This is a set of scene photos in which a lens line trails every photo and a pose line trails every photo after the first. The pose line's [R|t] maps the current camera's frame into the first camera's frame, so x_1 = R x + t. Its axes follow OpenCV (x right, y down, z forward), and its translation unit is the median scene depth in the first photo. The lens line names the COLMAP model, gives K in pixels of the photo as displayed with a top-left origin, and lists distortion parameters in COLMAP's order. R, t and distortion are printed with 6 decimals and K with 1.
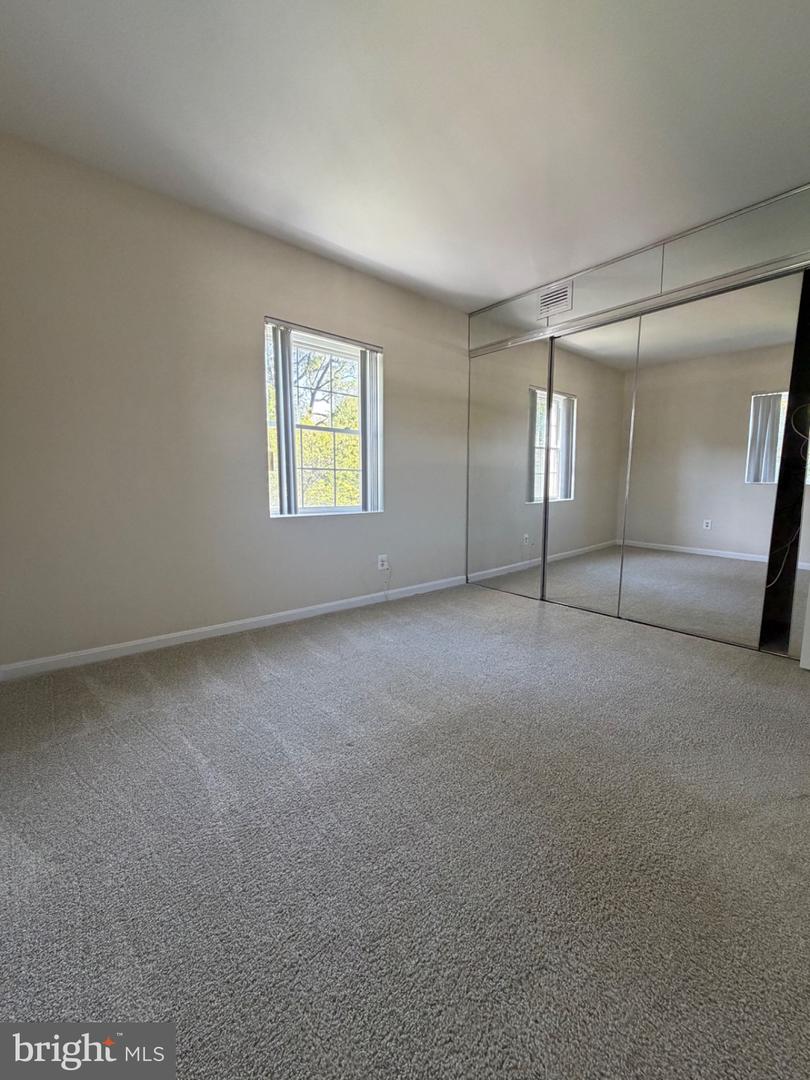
lens RADIAL K [[428.2, 0, 406.5], [0, 428.2, 537.9], [0, 0, 1]] dist [-0.001453, 0.000223]
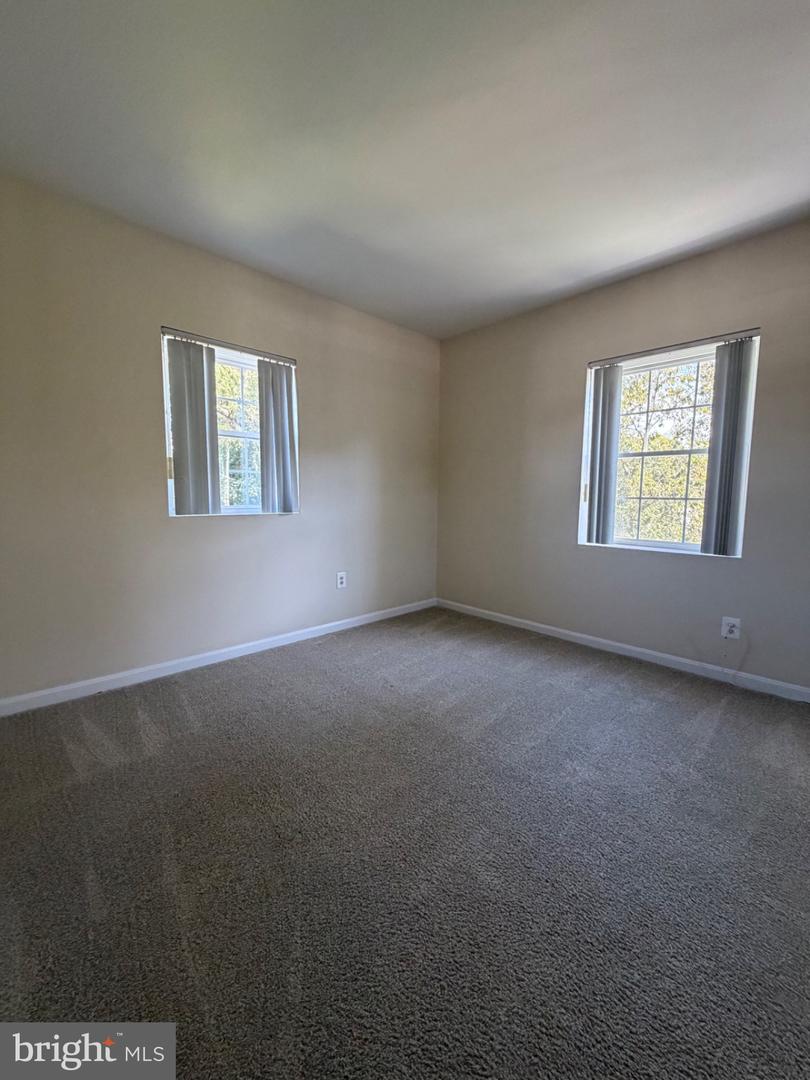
lens RADIAL K [[428.2, 0, 406.5], [0, 428.2, 537.9], [0, 0, 1]] dist [-0.001453, 0.000223]
pose [[0.064211, 0.093557, -0.993541, 0.953539], [-0.134013, 0.987386, 0.084316, -0.124266], [0.988897, 0.127733, 0.075938, 0.620938]]
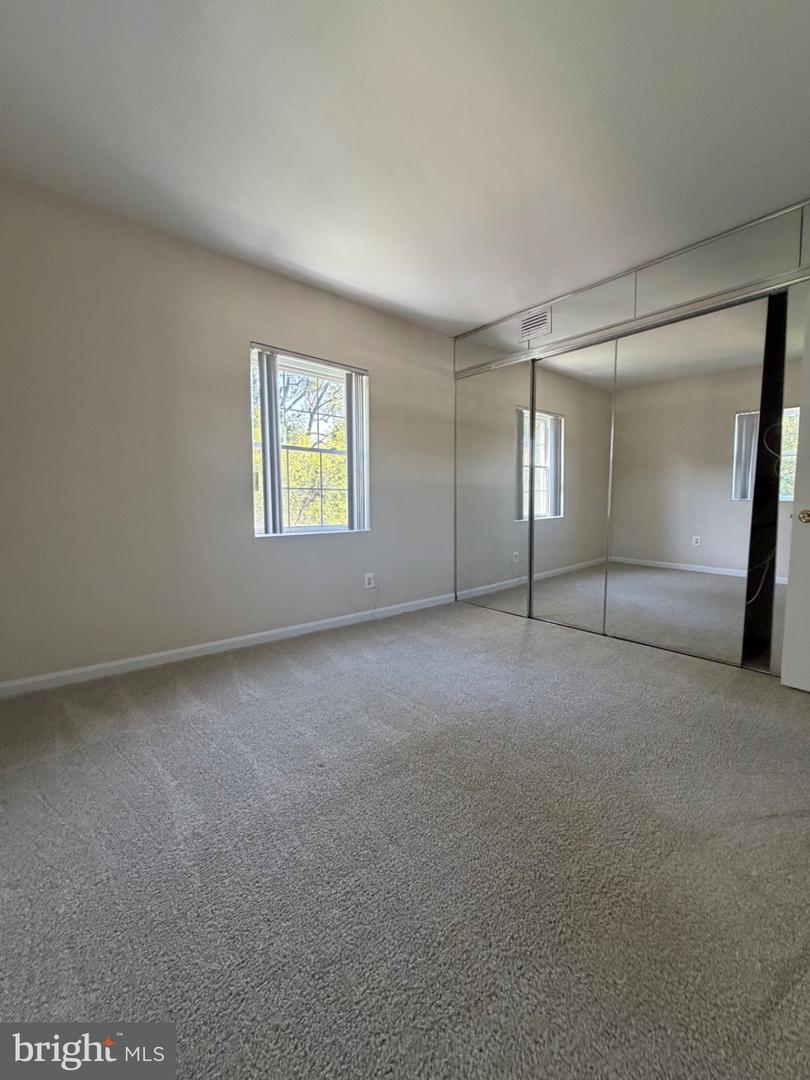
lens RADIAL K [[428.2, 0, 406.5], [0, 428.2, 537.9], [0, 0, 1]] dist [-0.001453, 0.000223]
pose [[0.999982, -0.005888, 0.001096, 0.048550], [0.005928, 0.999131, -0.041263, -0.002094], [-0.000852, 0.041269, 0.999148, -0.010485]]
